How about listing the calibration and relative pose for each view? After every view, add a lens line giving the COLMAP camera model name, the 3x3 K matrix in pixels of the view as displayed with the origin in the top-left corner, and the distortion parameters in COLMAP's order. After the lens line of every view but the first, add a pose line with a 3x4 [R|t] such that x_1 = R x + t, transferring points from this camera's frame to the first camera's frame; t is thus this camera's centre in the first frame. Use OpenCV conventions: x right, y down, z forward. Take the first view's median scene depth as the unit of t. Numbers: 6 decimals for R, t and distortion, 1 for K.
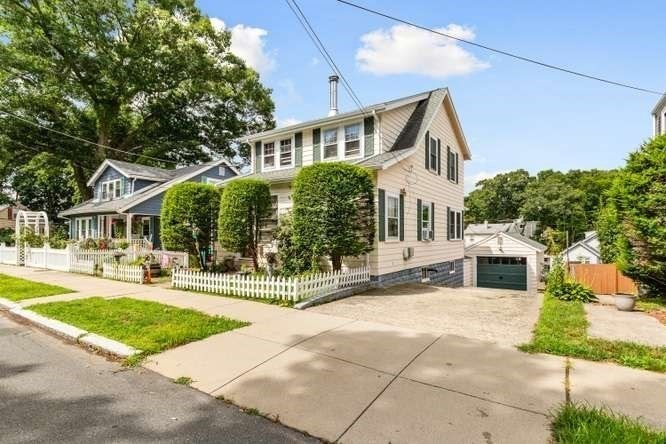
lens RADIAL K [[342.4, 0, 332.5], [0, 342.4, 236.0], [0, 0, 1]] dist [-0.000571, 0.000269]
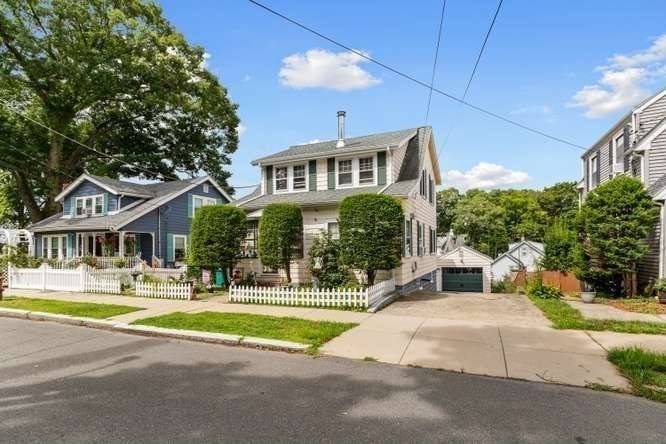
lens RADIAL K [[344.9, 0, 334.7], [0, 344.9, 248.1], [0, 0, 1]] dist [-0.000796, -0.000345]
pose [[0.980793, -0.010646, 0.194759, -0.191864], [0.011133, 0.999937, -0.001407, -0.010059], [-0.194731, 0.003549, 0.980850, -0.089157]]
